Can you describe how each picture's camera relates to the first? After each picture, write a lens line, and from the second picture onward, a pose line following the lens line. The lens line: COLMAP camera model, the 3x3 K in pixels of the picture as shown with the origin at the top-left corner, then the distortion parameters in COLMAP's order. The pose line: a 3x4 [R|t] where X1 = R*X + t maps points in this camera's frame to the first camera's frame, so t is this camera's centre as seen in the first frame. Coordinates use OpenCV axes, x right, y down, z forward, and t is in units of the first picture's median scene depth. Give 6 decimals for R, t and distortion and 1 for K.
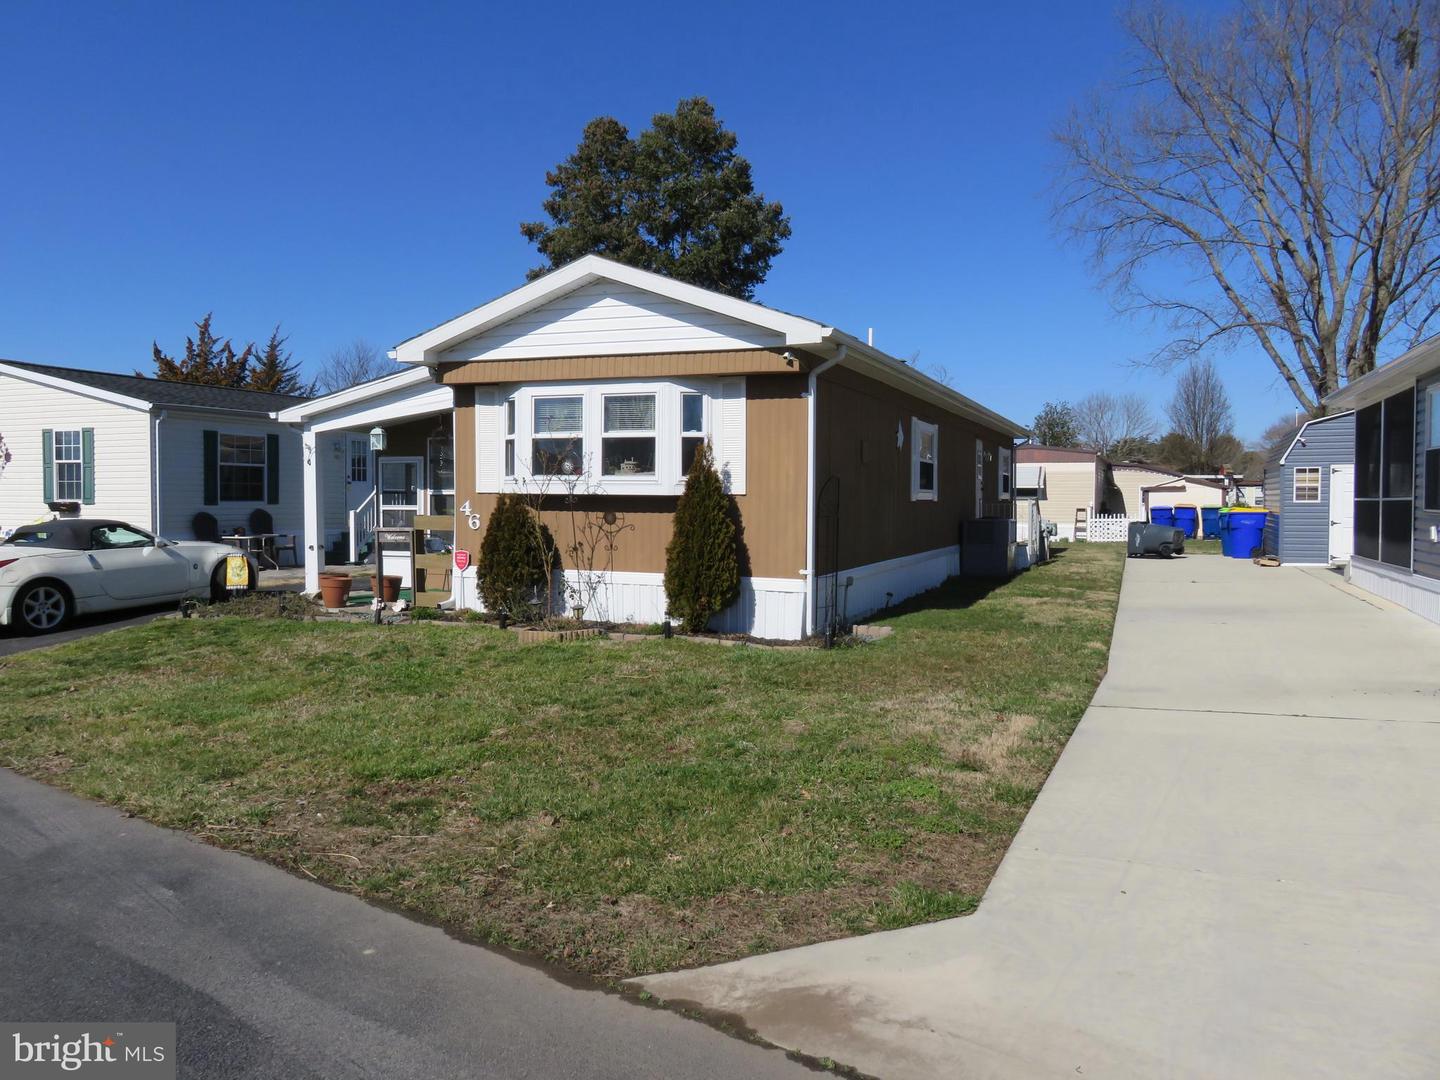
lens RADIAL K [[1081.9, 0, 720.0], [0, 1081.9, 540.0], [0, 0, 1]] dist [0.008721, -0.001946]
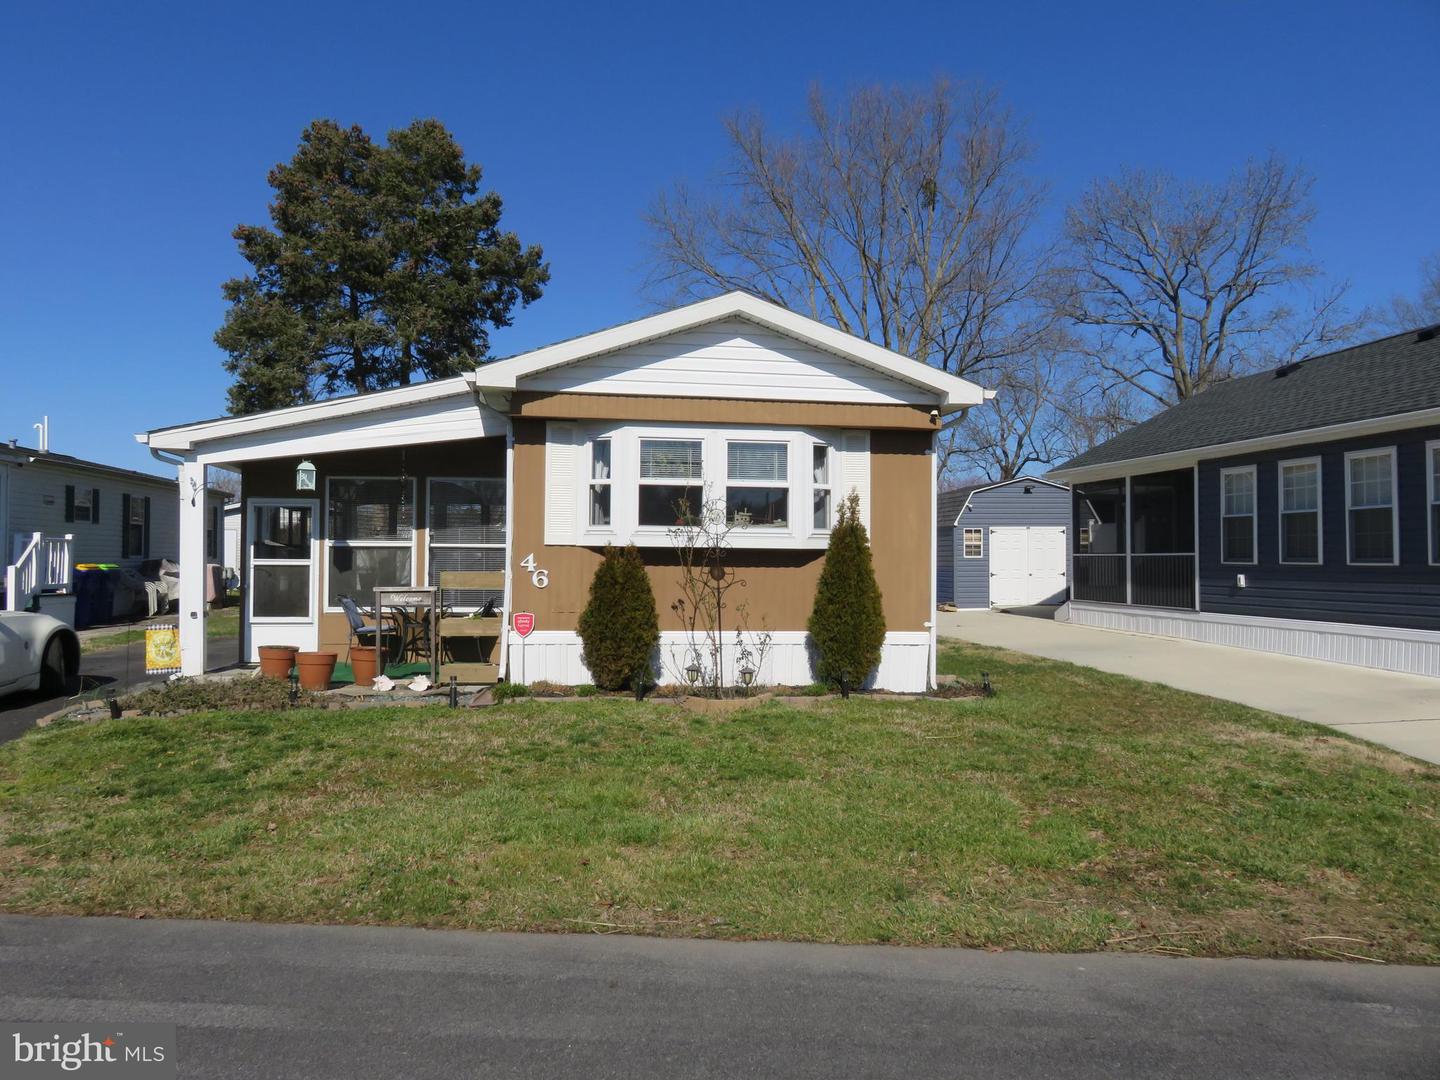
lens RADIAL K [[1076.2, 0, 719.2], [0, 1076.2, 542.8], [0, 0, 1]] dist [-0.002992, -0.003116]
pose [[0.862559, 0.008638, 0.505883, -0.565320], [0.015643, 0.998921, -0.043729, -0.005990], [-0.505715, 0.045632, 0.861493, 0.207116]]
